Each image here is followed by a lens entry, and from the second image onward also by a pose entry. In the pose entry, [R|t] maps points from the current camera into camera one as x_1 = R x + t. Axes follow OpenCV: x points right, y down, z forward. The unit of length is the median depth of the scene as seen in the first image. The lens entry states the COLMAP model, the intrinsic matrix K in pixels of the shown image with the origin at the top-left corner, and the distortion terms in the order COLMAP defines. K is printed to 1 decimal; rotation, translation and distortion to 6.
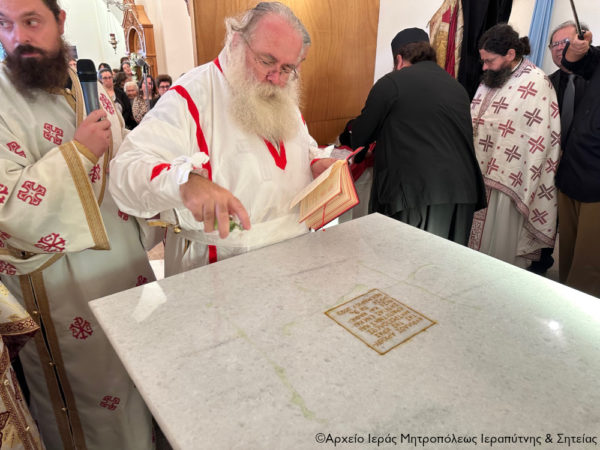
lens RADIAL K [[426.5, 0, 301.4], [0, 426.5, 223.6], [0, 0, 1]] dist [0.018094, -0.023681]
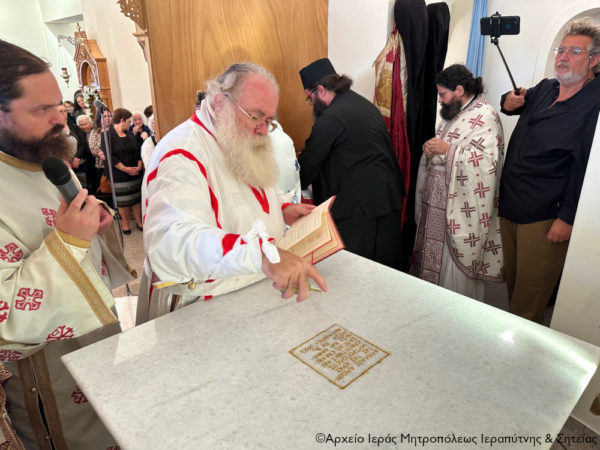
lens RADIAL K [[426.5, 0, 299.5], [0, 426.5, 224.9], [0, 0, 1]] dist [0.018094, -0.023681]
pose [[0.995347, -0.045629, 0.084862, 0.003008], [0.049355, 0.997884, -0.042334, -0.063921], [-0.082750, 0.046325, 0.995493, -0.094529]]
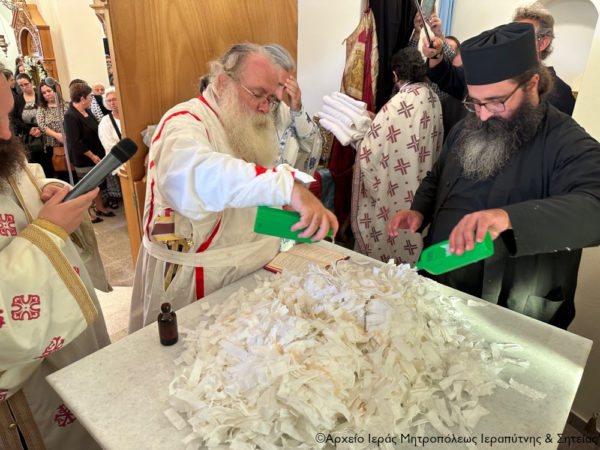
lens RADIAL K [[426.5, 0, 299.5], [0, 426.5, 224.4], [0, 0, 1]] dist [0.018094, -0.023681]
pose [[0.980618, -0.069352, 0.183243, -0.098485], [0.066199, 0.997535, 0.023279, -0.142990], [-0.184405, -0.010698, 0.982792, -0.036730]]
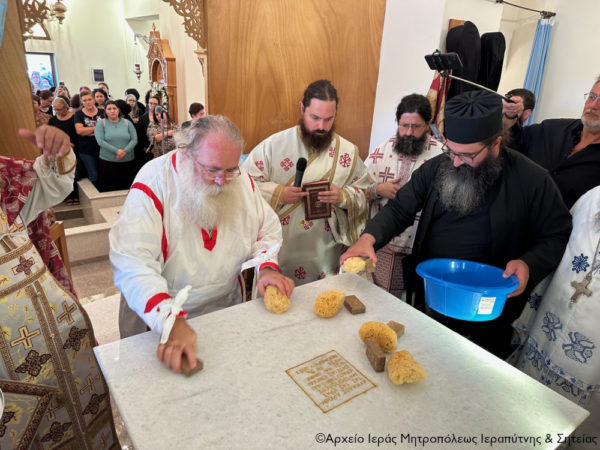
lens RADIAL K [[426.5, 0, 301.8], [0, 426.5, 224.0], [0, 0, 1]] dist [0.018094, -0.023681]
pose [[0.997941, 0.058418, -0.026477, 0.106085], [-0.059491, 0.997355, -0.041752, -0.154225], [0.023968, 0.043242, 0.998777, -0.217557]]
